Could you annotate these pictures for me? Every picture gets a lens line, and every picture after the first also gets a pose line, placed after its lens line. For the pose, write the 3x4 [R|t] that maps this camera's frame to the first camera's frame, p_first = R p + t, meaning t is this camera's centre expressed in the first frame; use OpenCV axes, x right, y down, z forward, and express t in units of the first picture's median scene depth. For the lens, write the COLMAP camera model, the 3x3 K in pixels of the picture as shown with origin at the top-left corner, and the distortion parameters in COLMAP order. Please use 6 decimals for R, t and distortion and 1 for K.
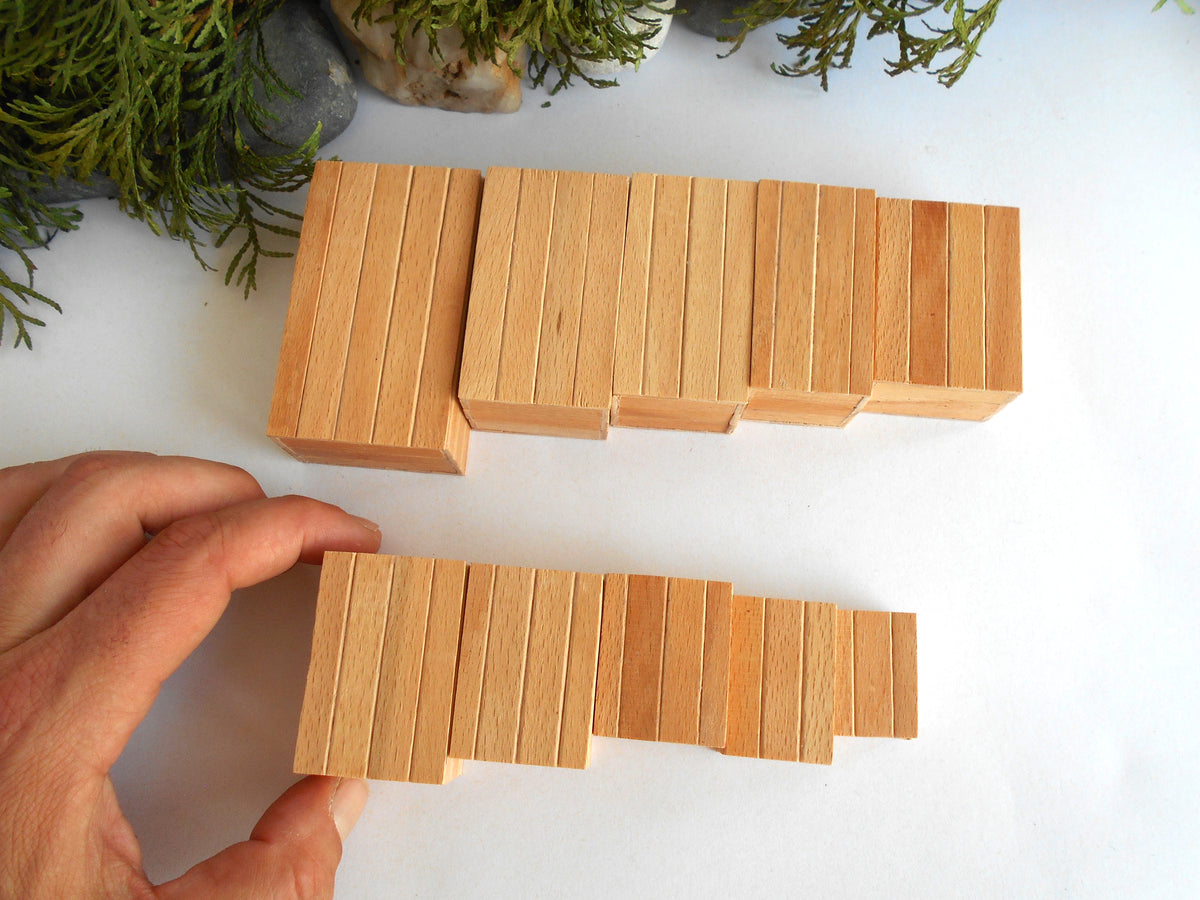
lens RADIAL K [[1038.2, 0, 607.6], [0, 1038.2, 450.8], [0, 0, 1]] dist [-0.016356, 0.019265]
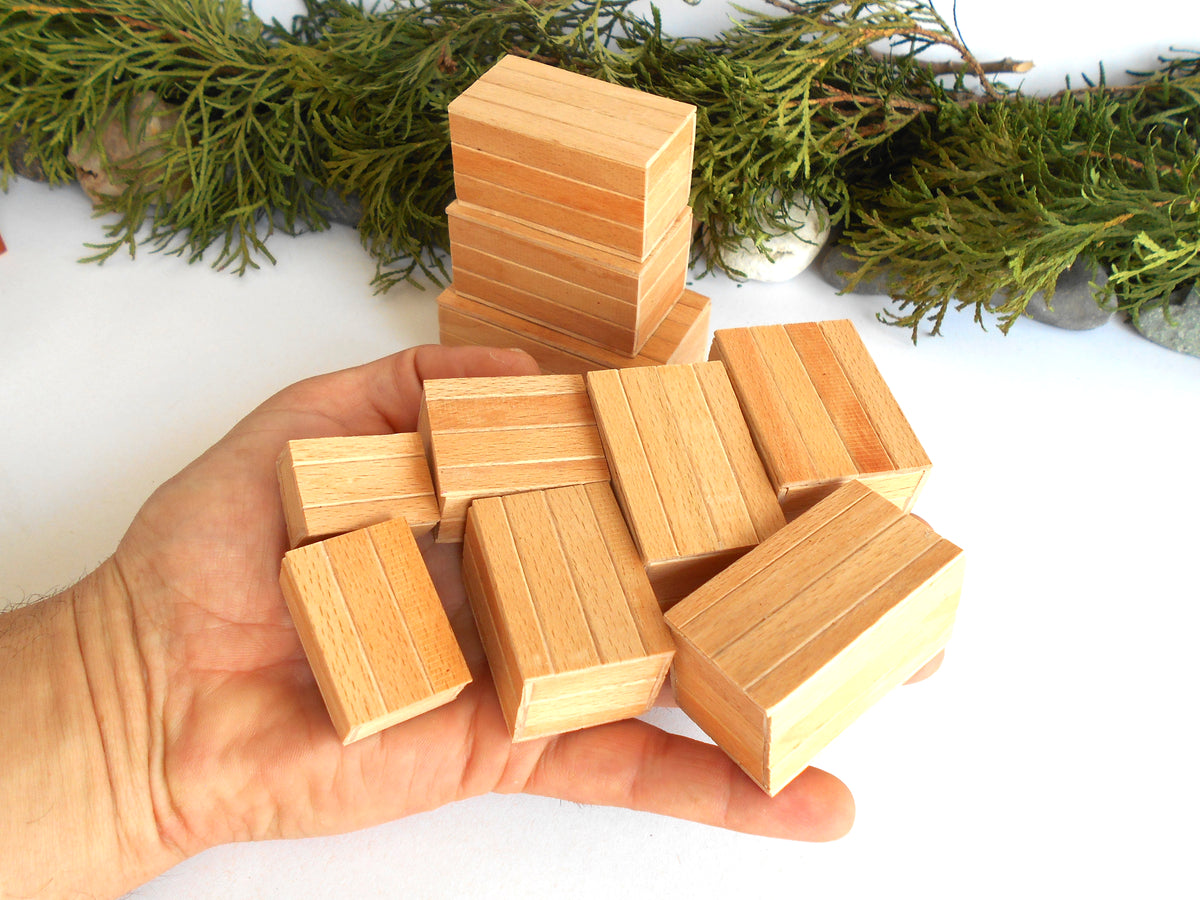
lens RADIAL K [[1042.0, 0, 603.4], [0, 1042.0, 439.2], [0, 0, 1]] dist [-0.025571, 0.036115]
pose [[0.894560, 0.339955, -0.290160, 0.289914], [-0.438756, 0.791671, -0.425148, 0.408103], [0.085181, 0.507630, 0.857354, 0.030171]]
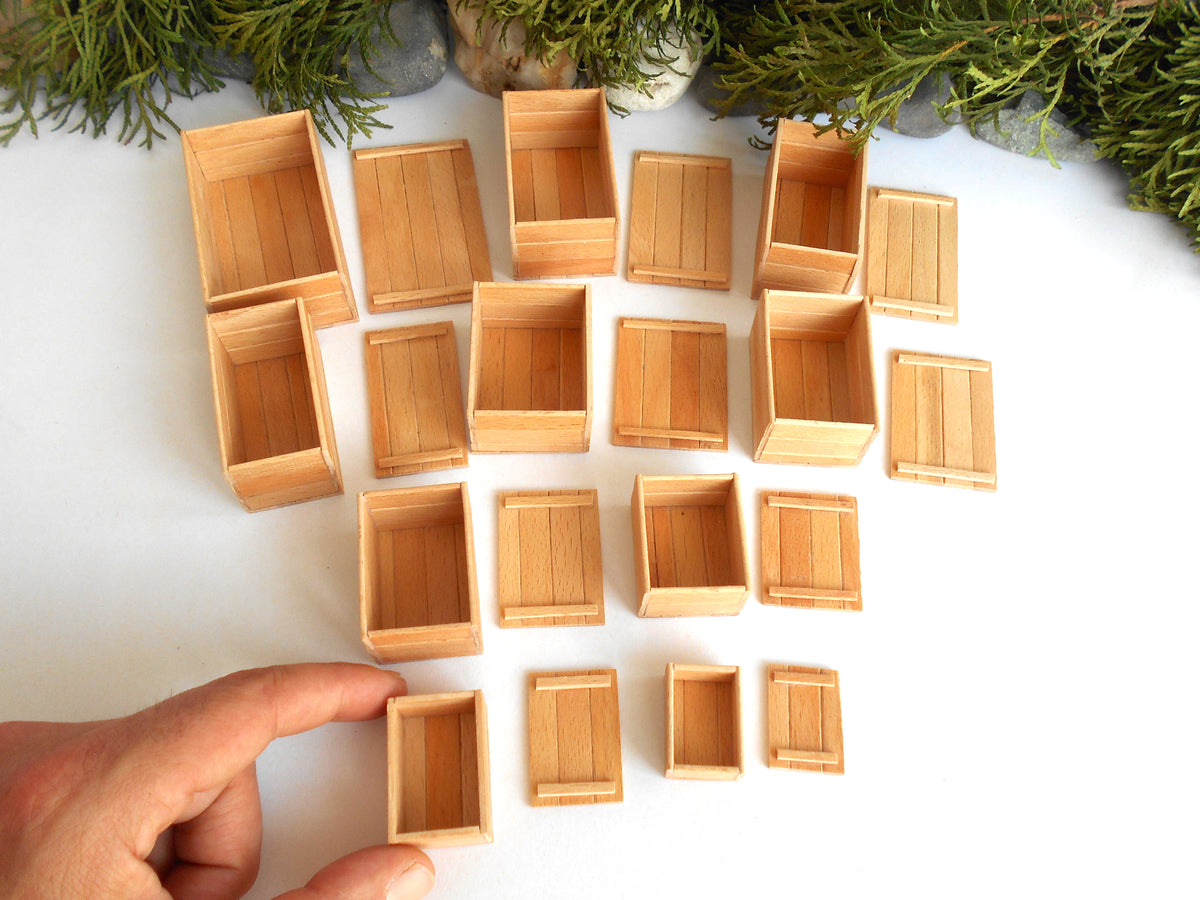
lens RADIAL K [[1042.0, 0, 601.1], [0, 1042.0, 444.9], [0, 0, 1]] dist [-0.025571, 0.036115]
pose [[0.943638, 0.308113, -0.120885, 0.276615], [-0.328662, 0.915437, -0.232286, 0.367472], [0.039092, 0.258924, 0.965106, -0.178205]]
